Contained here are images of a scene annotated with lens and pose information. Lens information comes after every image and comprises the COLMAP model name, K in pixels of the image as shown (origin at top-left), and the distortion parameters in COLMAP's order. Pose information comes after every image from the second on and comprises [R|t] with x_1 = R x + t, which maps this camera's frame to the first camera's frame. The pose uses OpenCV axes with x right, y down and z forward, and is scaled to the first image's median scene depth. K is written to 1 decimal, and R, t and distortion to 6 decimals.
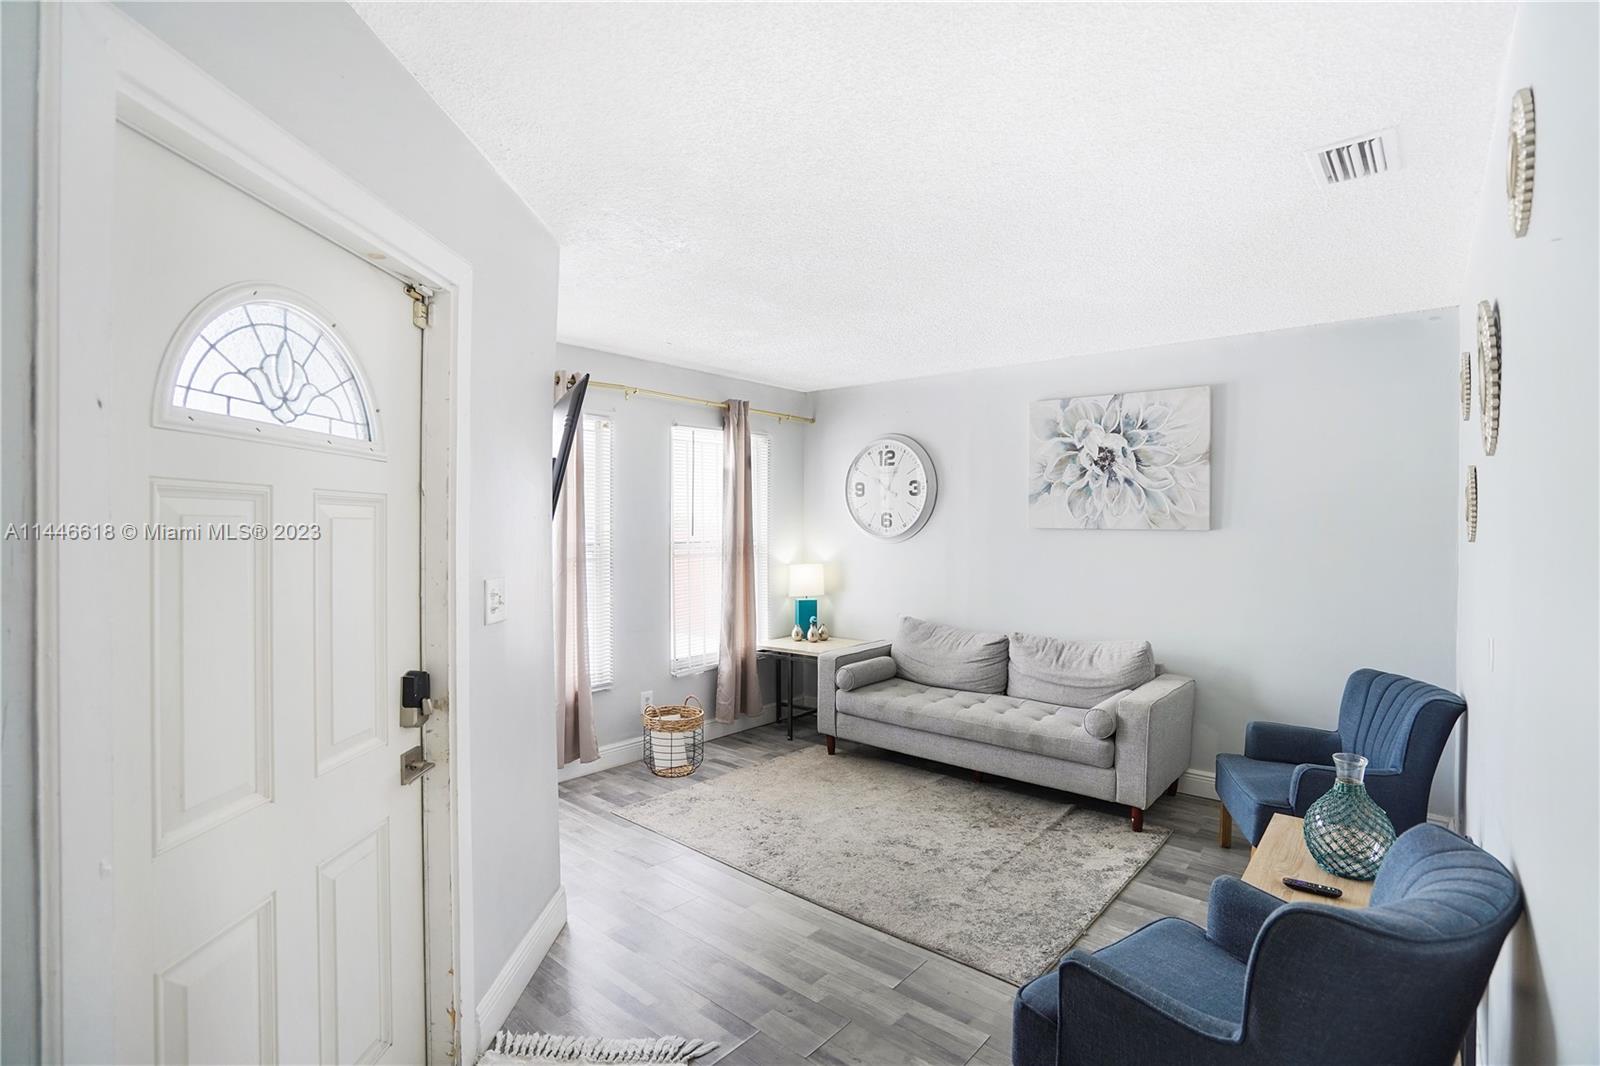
lens RADIAL K [[753.1, 0, 794.4], [0, 753.1, 530.3], [0, 0, 1]] dist [-0.047199, 0.016998]
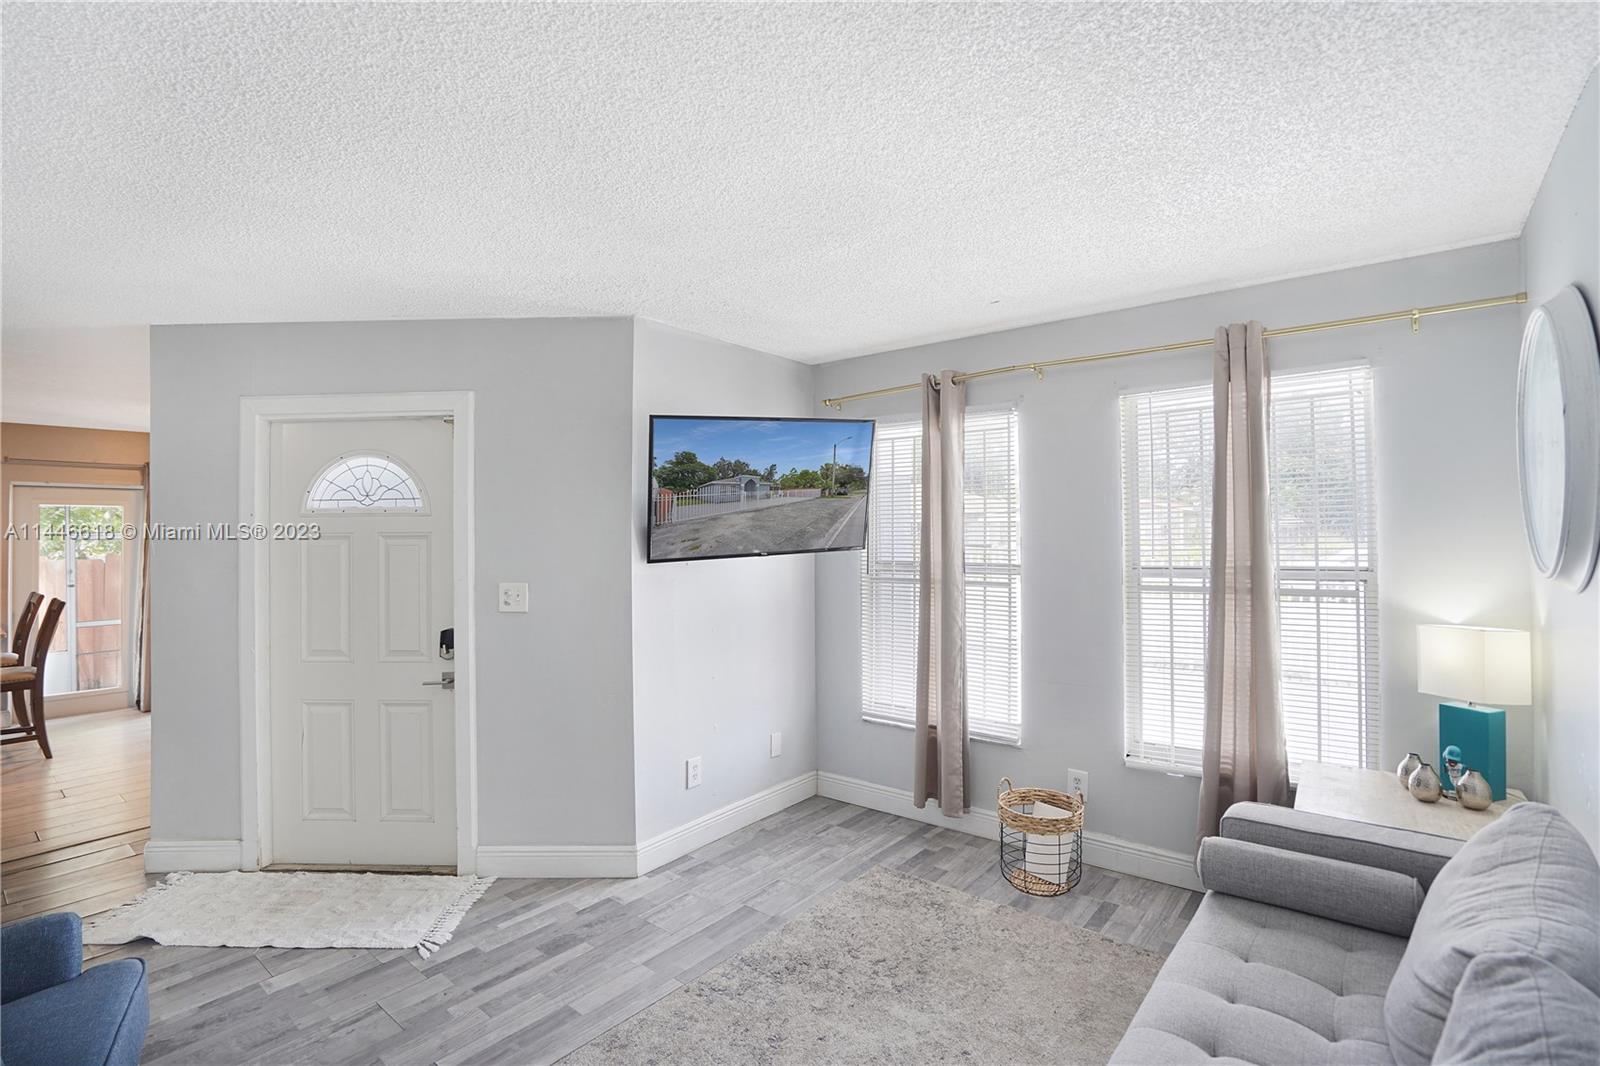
lens RADIAL K [[753.1, 0, 789.2], [0, 753.1, 532.8], [0, 0, 1]] dist [-0.047199, 0.016998]
pose [[0.027791, -0.004496, -0.999604, 1.658773], [0.003065, 0.999986, -0.004413, -0.045435], [0.999609, -0.002941, 0.027805, 2.224156]]
